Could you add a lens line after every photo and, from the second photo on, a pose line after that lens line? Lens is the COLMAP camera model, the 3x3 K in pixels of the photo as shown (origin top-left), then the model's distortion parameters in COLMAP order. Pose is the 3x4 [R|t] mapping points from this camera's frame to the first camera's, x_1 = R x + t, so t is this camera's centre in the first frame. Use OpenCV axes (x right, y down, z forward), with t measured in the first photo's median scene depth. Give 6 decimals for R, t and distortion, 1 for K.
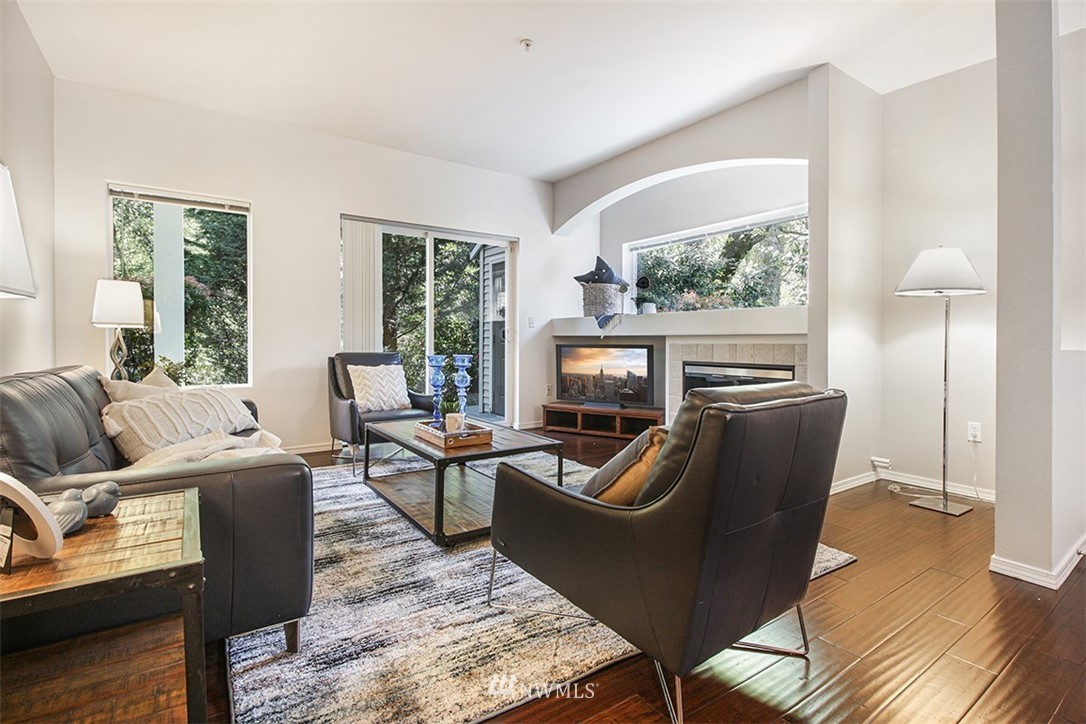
lens RADIAL K [[519.4, 0, 544.9], [0, 519.4, 356.1], [0, 0, 1]] dist [-0.004966, -0.008901]
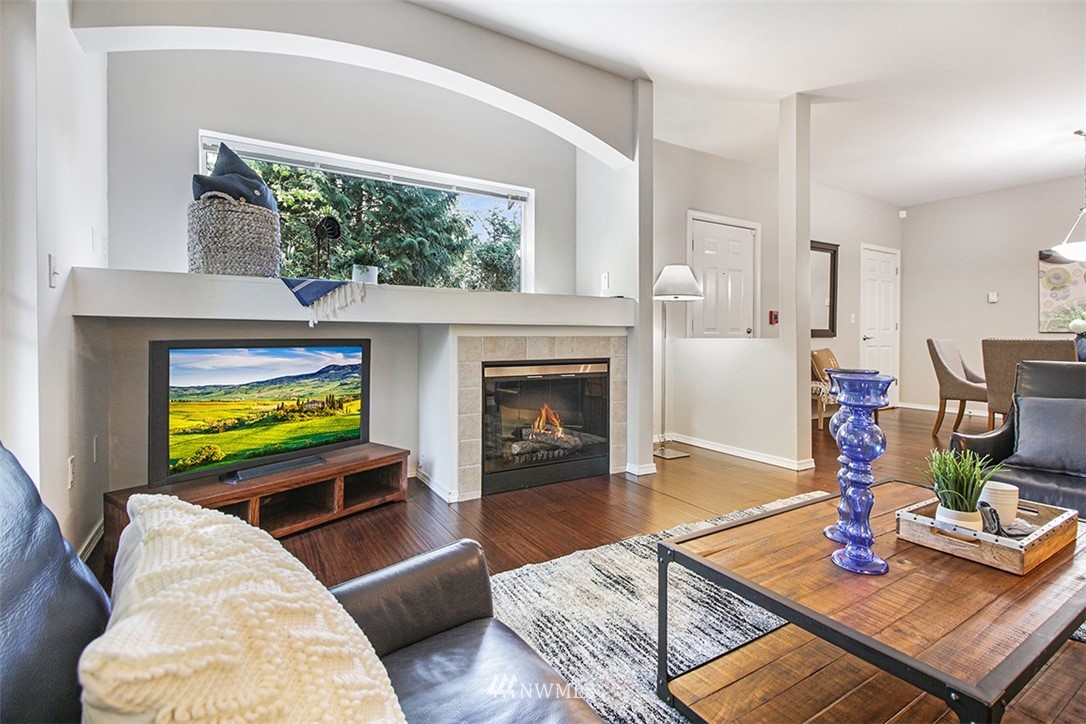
lens RADIAL K [[519.4, 0, 543.9], [0, 519.4, 330.8], [0, 0, 1]] dist [-0.004966, -0.008901]
pose [[0.054780, 0.001988, 0.998496, -0.423211], [0.023437, 0.999720, -0.003276, -0.027255], [-0.998223, 0.023581, 0.054719, 0.879740]]
